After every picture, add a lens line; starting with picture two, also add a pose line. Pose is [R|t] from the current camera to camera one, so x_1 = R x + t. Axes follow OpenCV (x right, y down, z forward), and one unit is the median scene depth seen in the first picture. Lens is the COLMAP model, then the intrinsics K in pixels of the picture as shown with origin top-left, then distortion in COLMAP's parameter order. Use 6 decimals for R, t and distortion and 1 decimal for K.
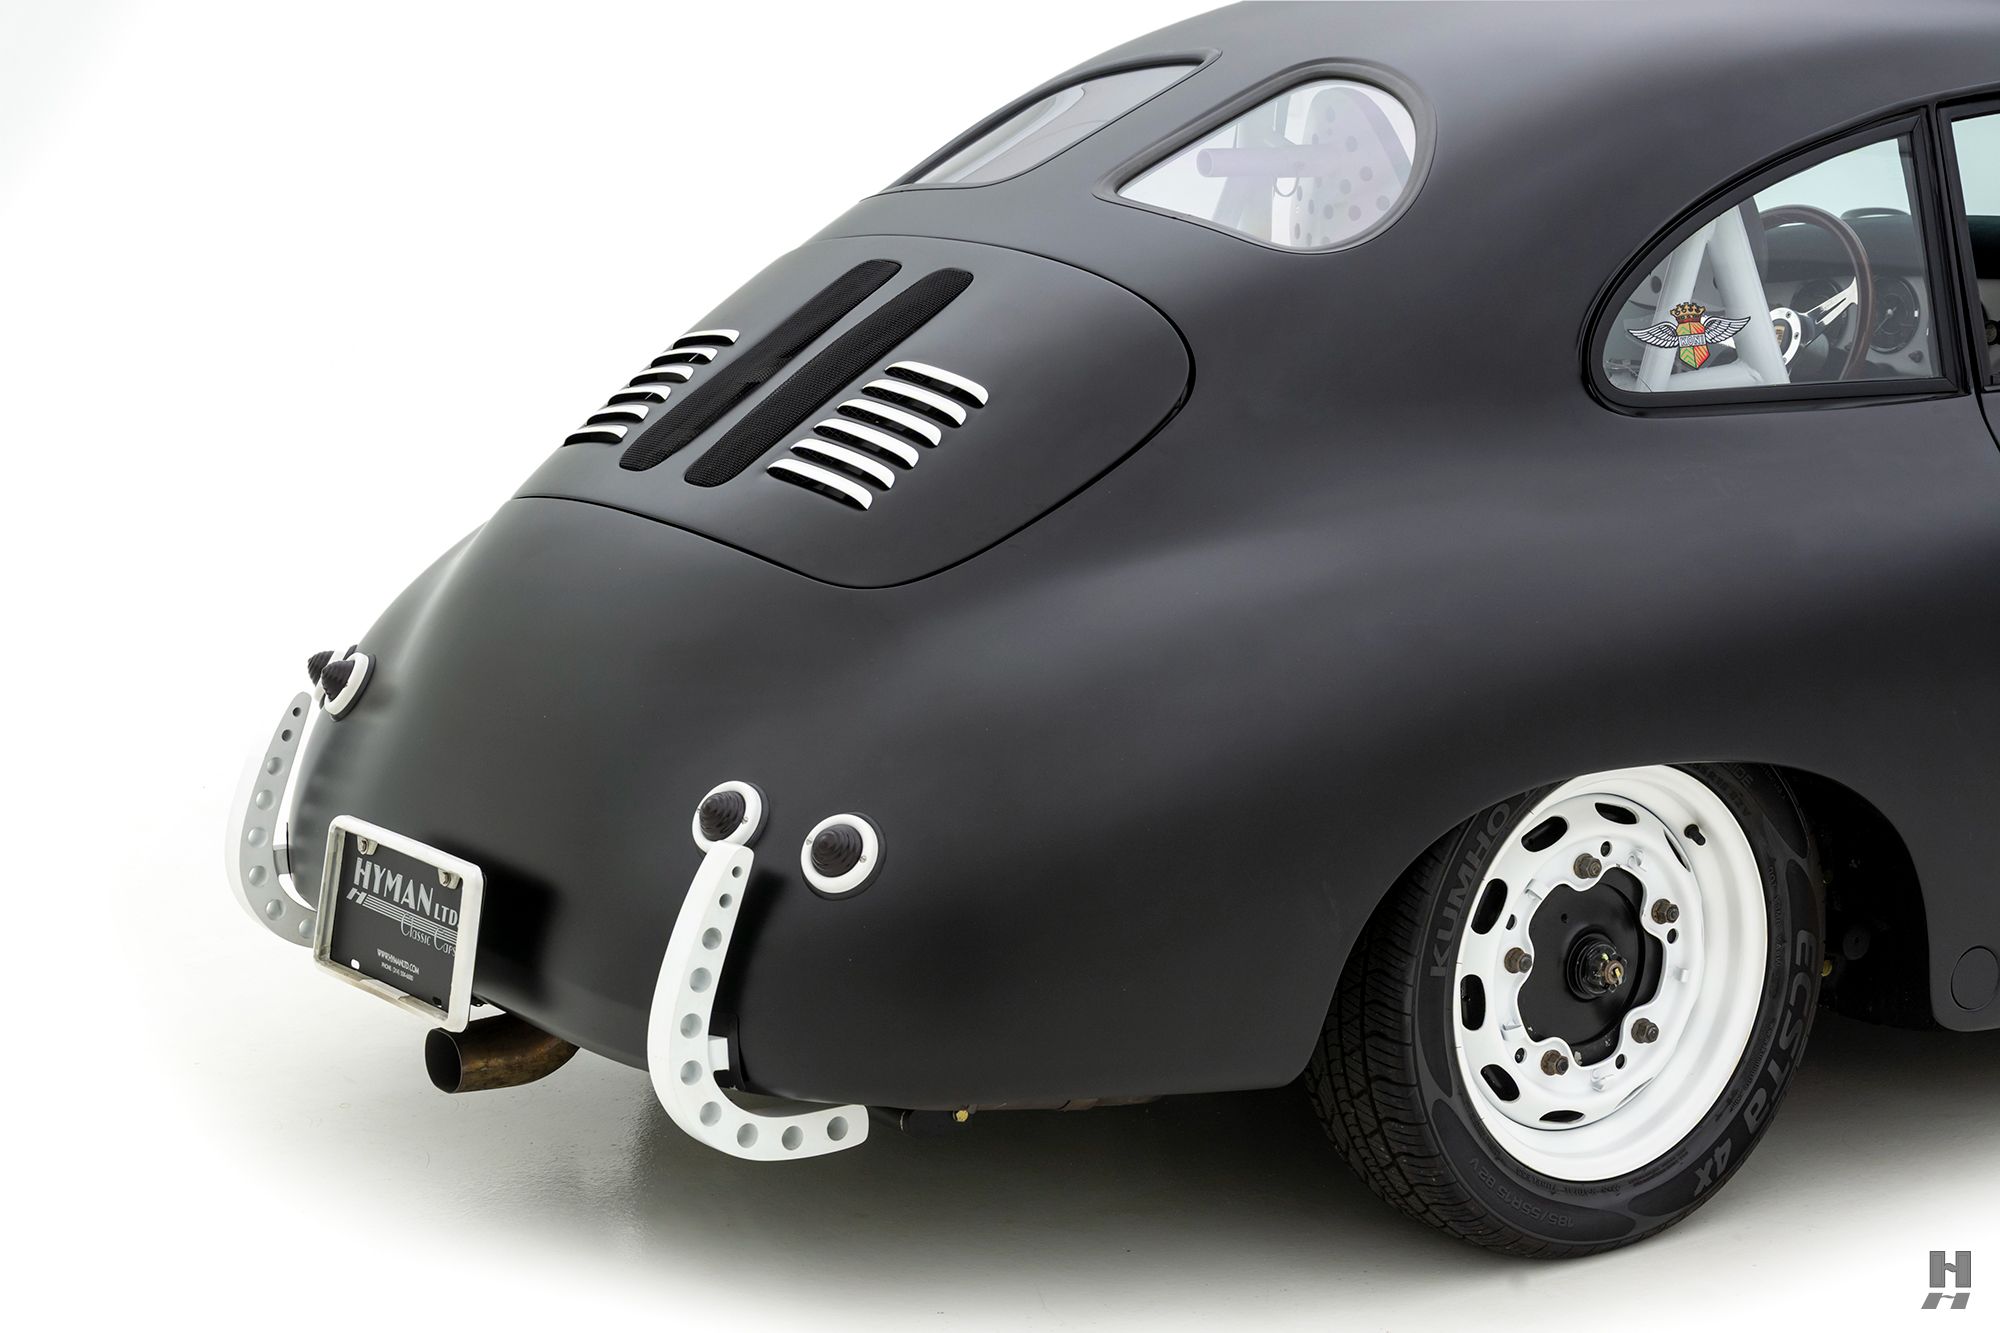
lens RADIAL K [[4498.1, 0, 999.3], [0, 4498.1, 667.8], [0, 0, 1]] dist [0.028750, 0.000000]
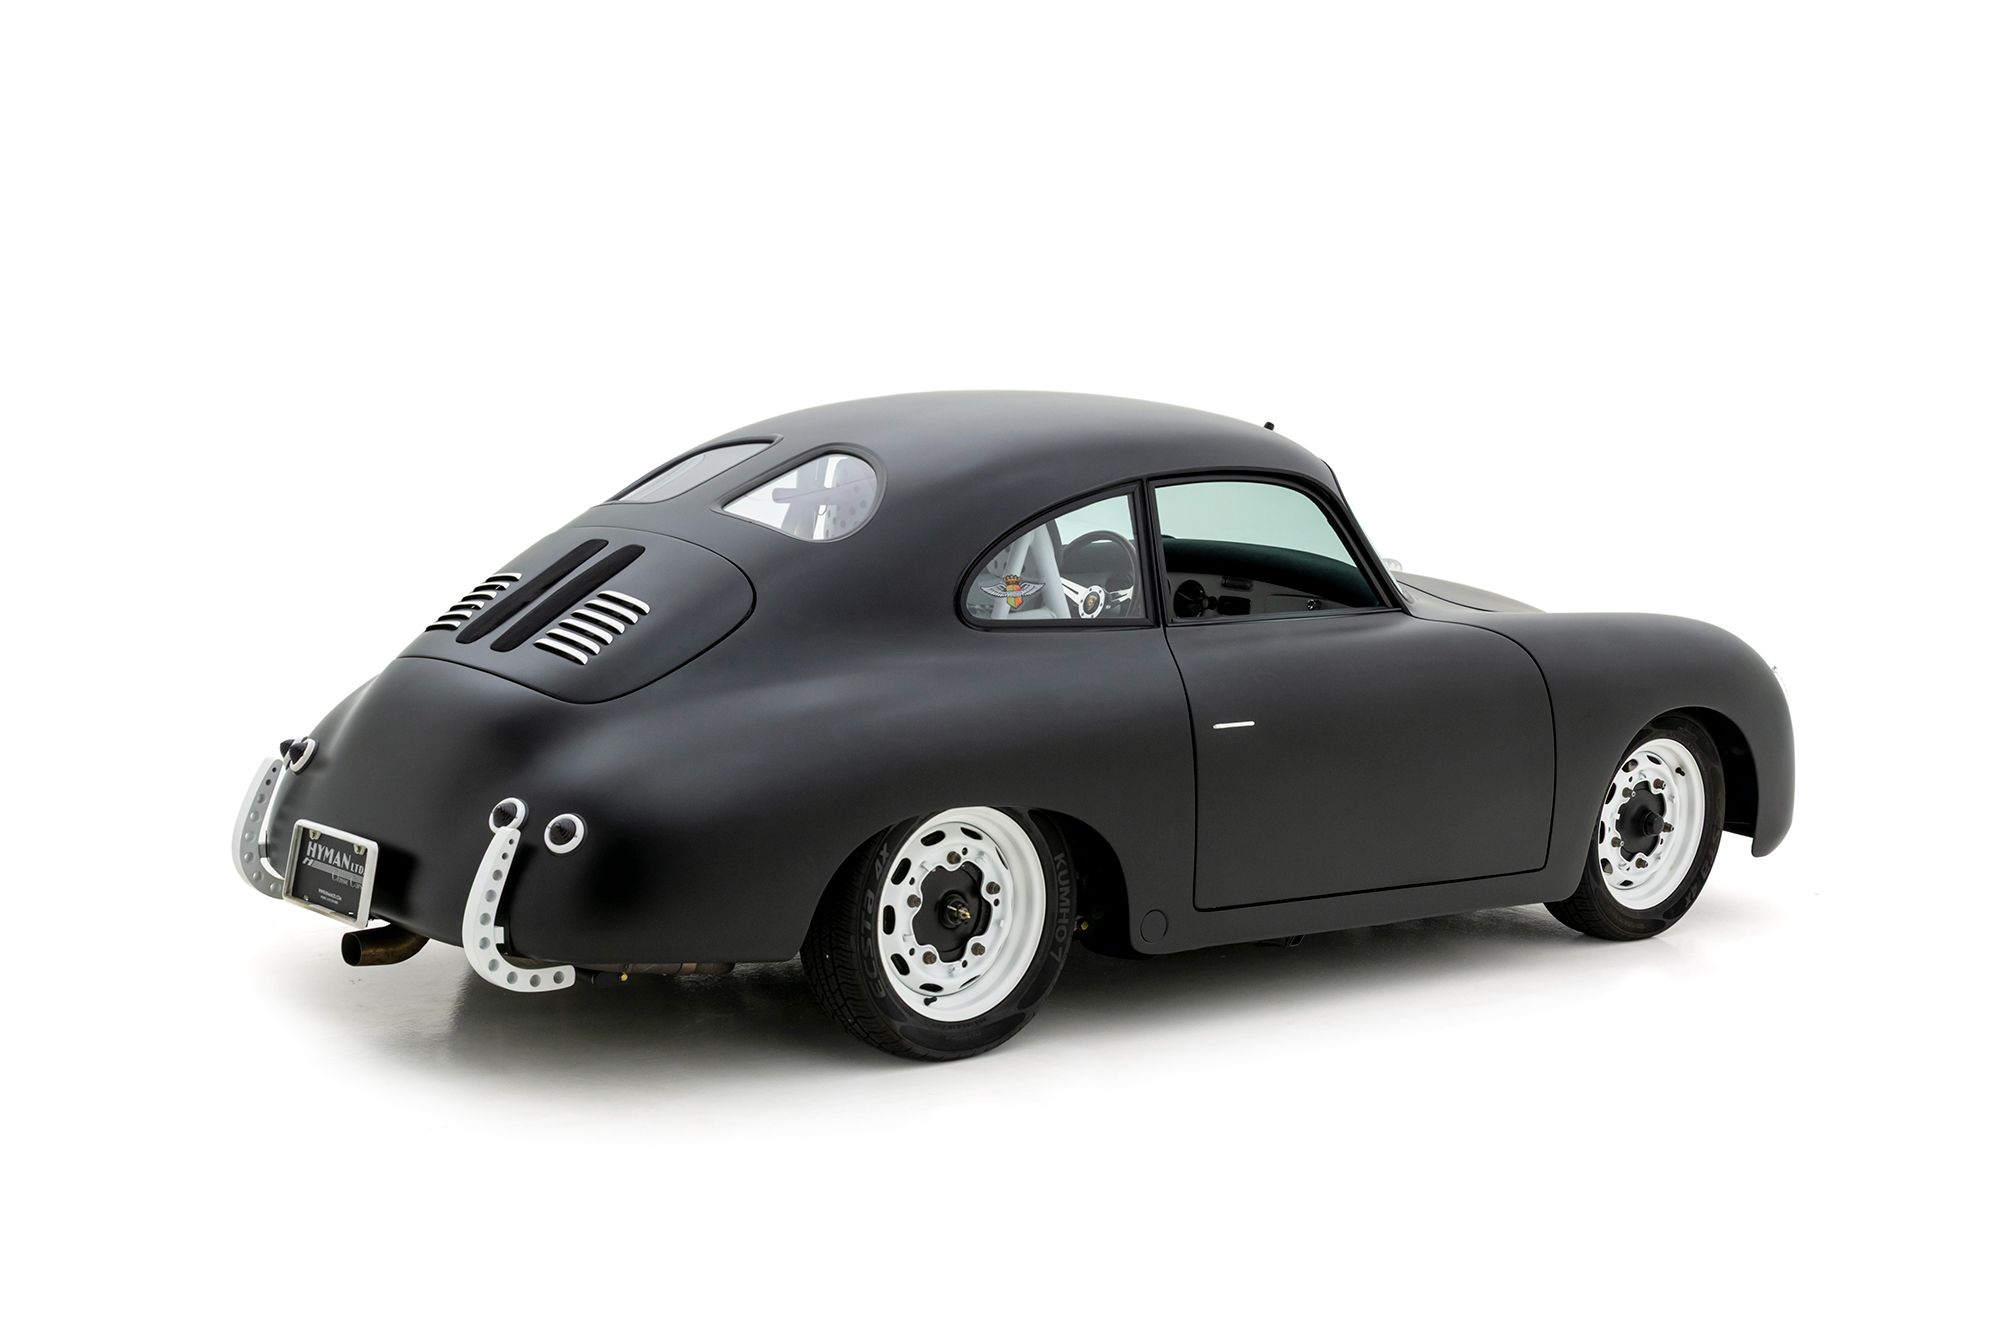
lens RADIAL K [[2732.9, 0, 994.1], [0, 2732.9, 664.8], [0, 0, 1]] dist [0.031508, 0.000000]
pose [[0.993072, 0.028939, 0.113888, 0.010787], [-0.023142, 0.998384, -0.051899, 0.020560], [-0.115206, 0.048904, 0.992137, -0.182588]]
